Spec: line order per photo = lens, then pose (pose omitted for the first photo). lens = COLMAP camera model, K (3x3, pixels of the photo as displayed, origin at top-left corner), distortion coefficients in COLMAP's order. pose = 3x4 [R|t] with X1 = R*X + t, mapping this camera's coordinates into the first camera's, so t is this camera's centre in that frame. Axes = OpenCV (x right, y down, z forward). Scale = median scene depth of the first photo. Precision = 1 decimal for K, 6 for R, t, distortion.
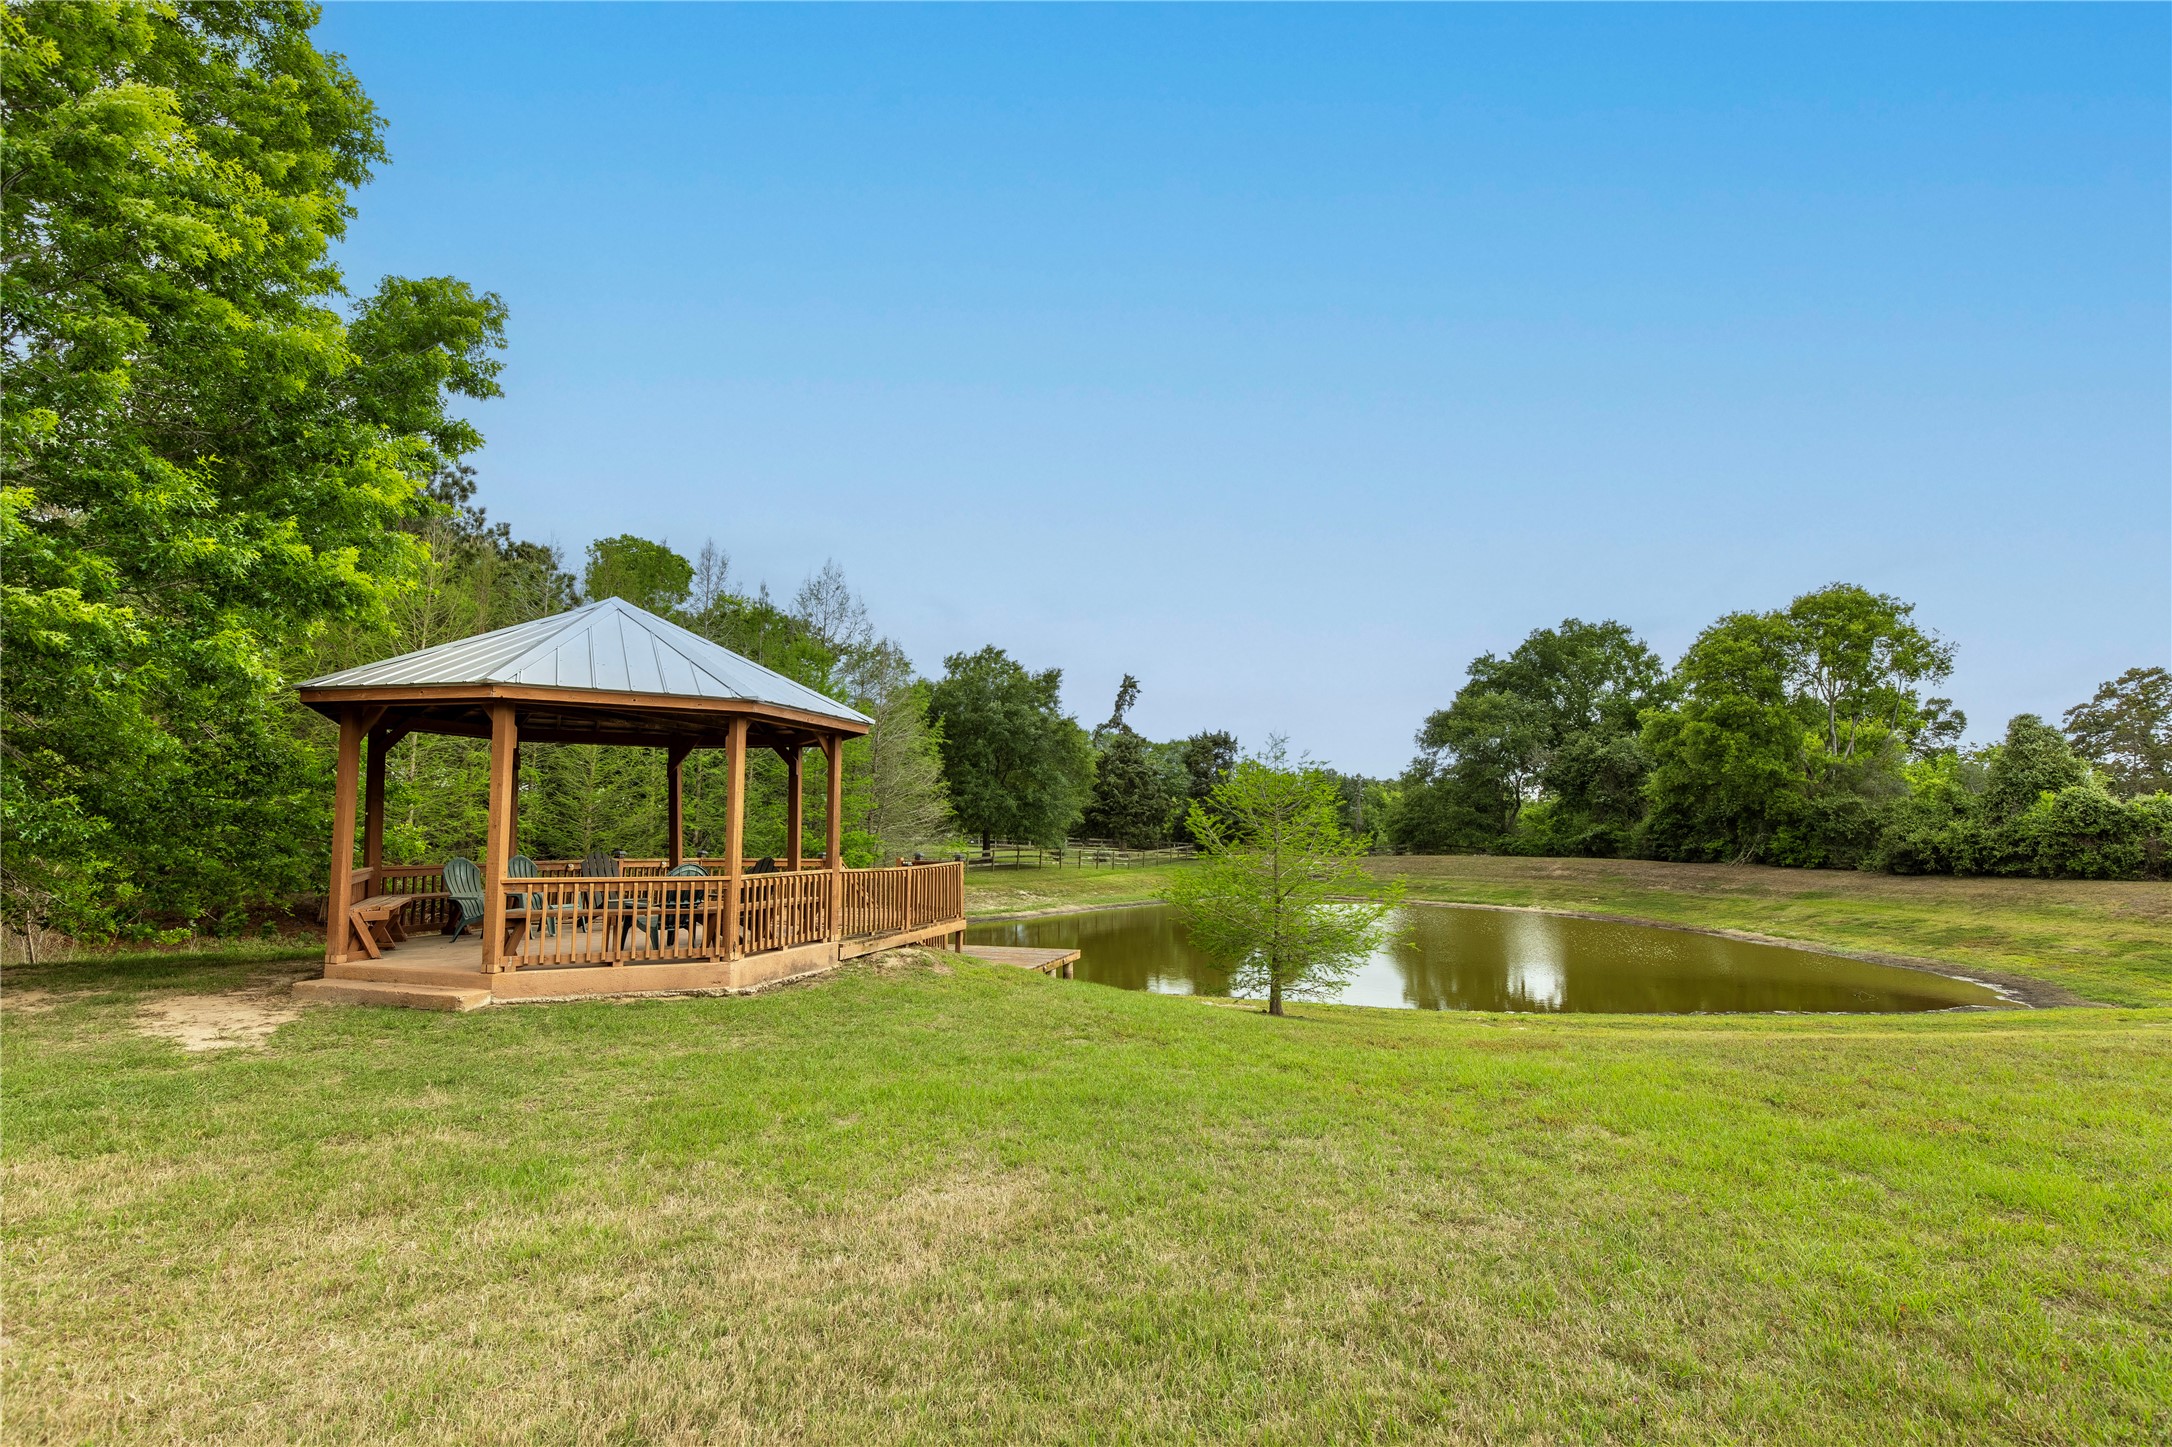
lens RADIAL K [[1025.3, 0, 1086.0], [0, 1025.3, 723.5], [0, 0, 1]] dist [0.000308, -0.001148]
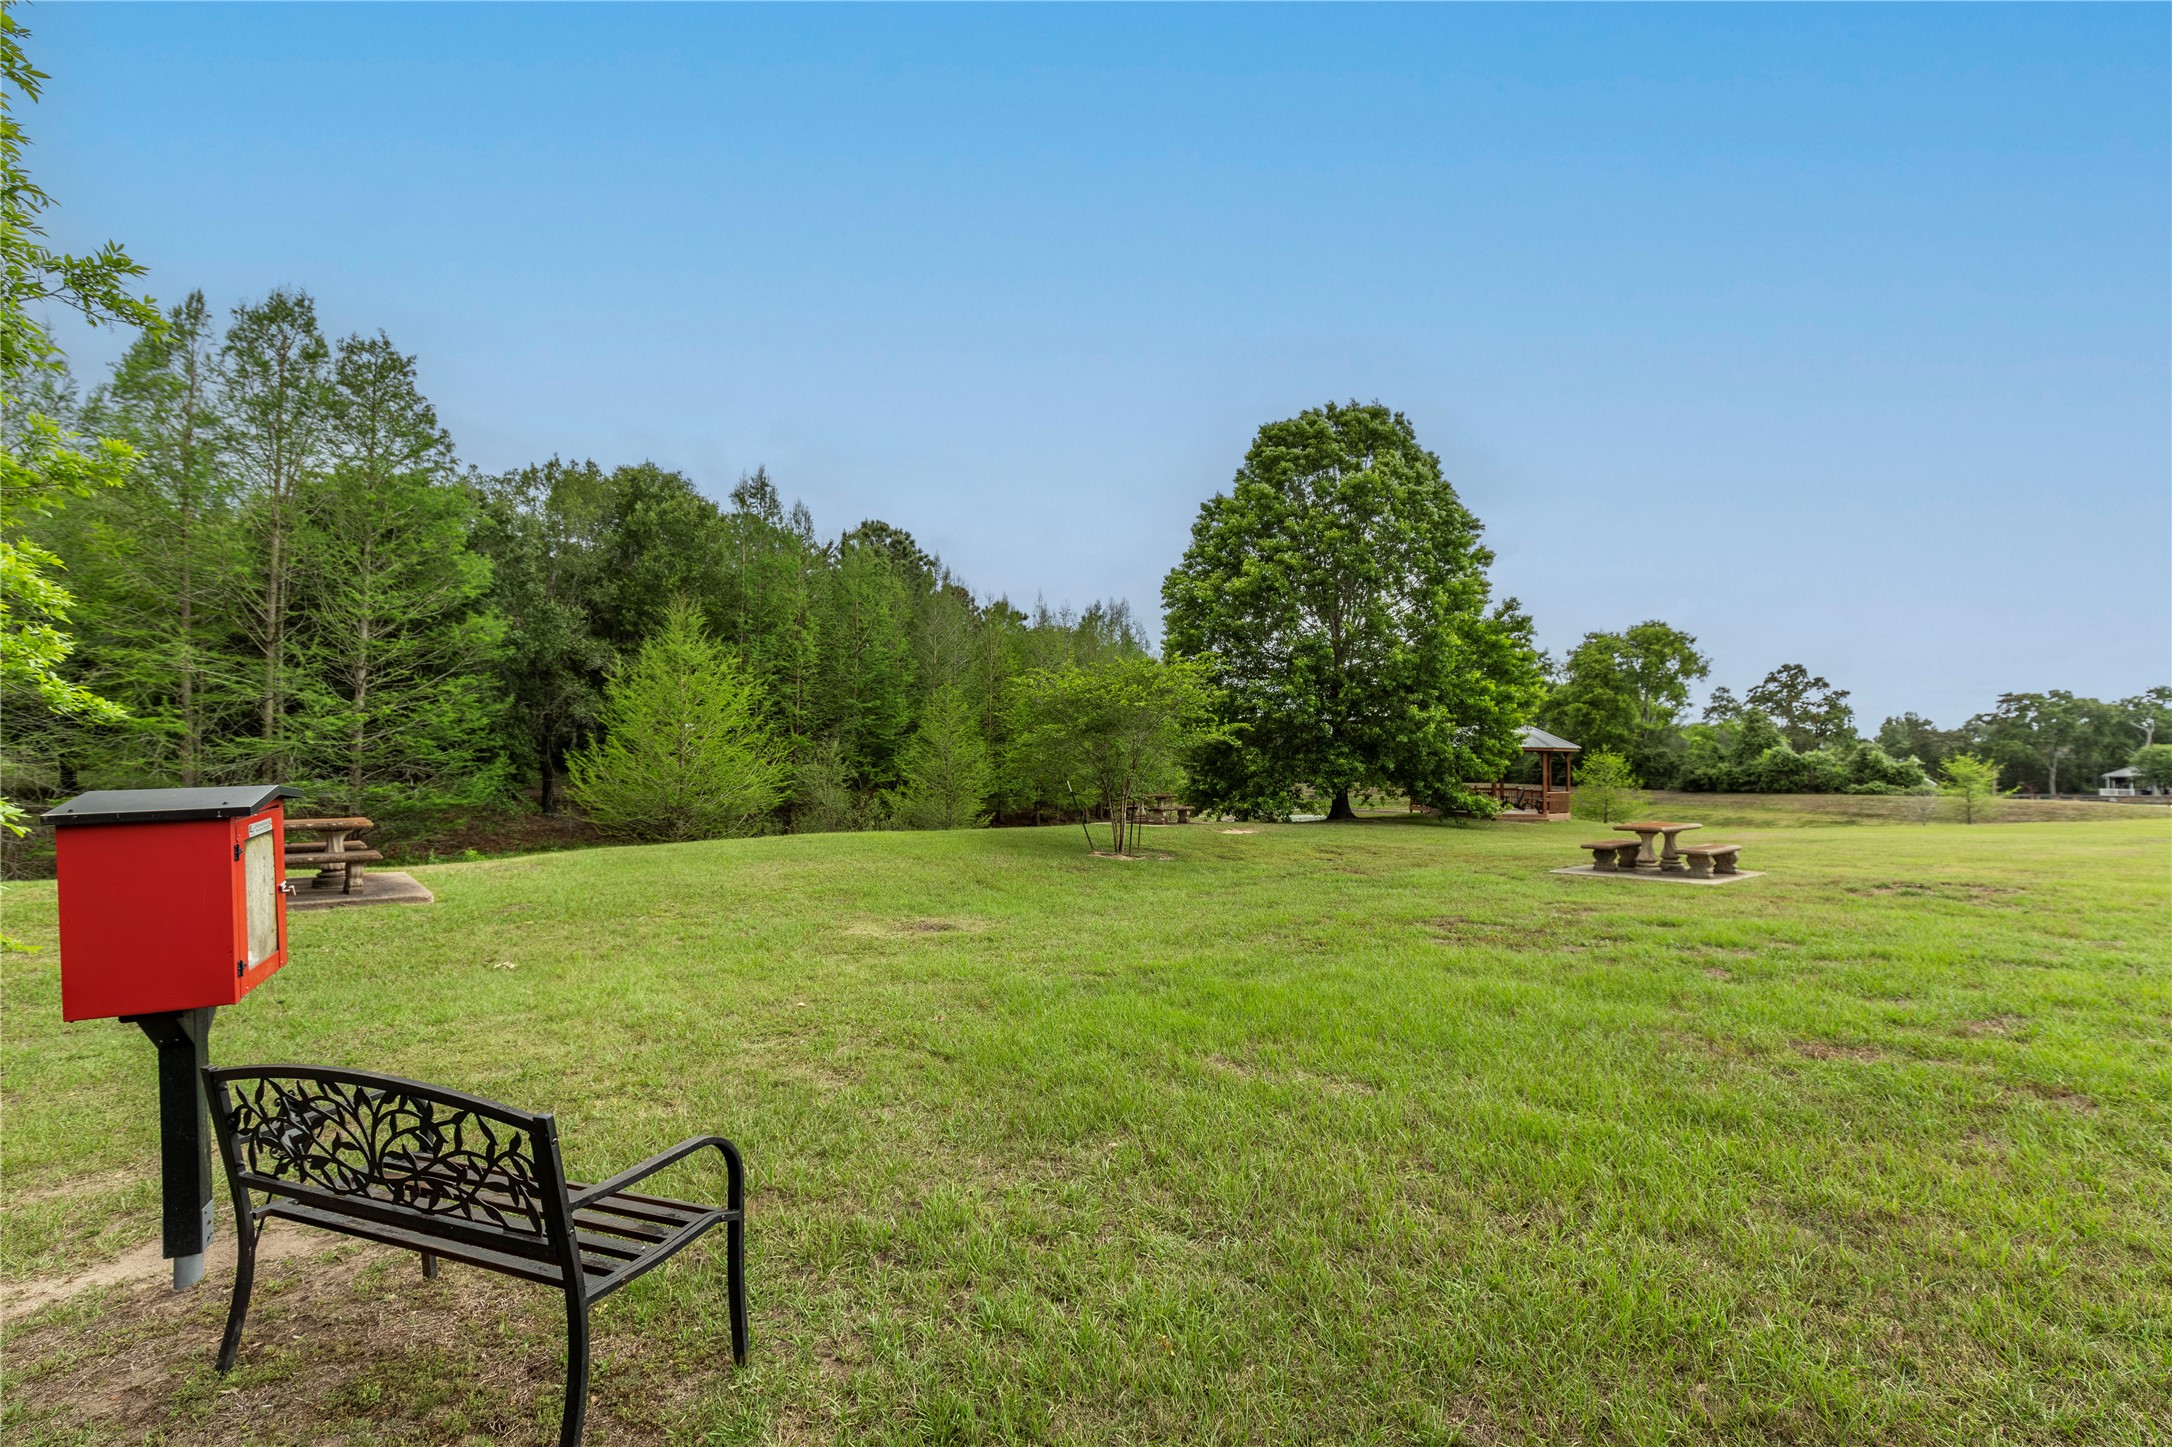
lens RADIAL K [[1030.4, 0, 1052.1], [0, 1030.4, 730.2], [0, 0, 1]] dist [-0.000458, -0.000372]
pose [[0.978218, 0.002208, 0.207569, -0.576526], [-0.018426, 0.996920, 0.076233, -0.067720], [-0.206762, -0.078397, 0.975245, -0.455277]]
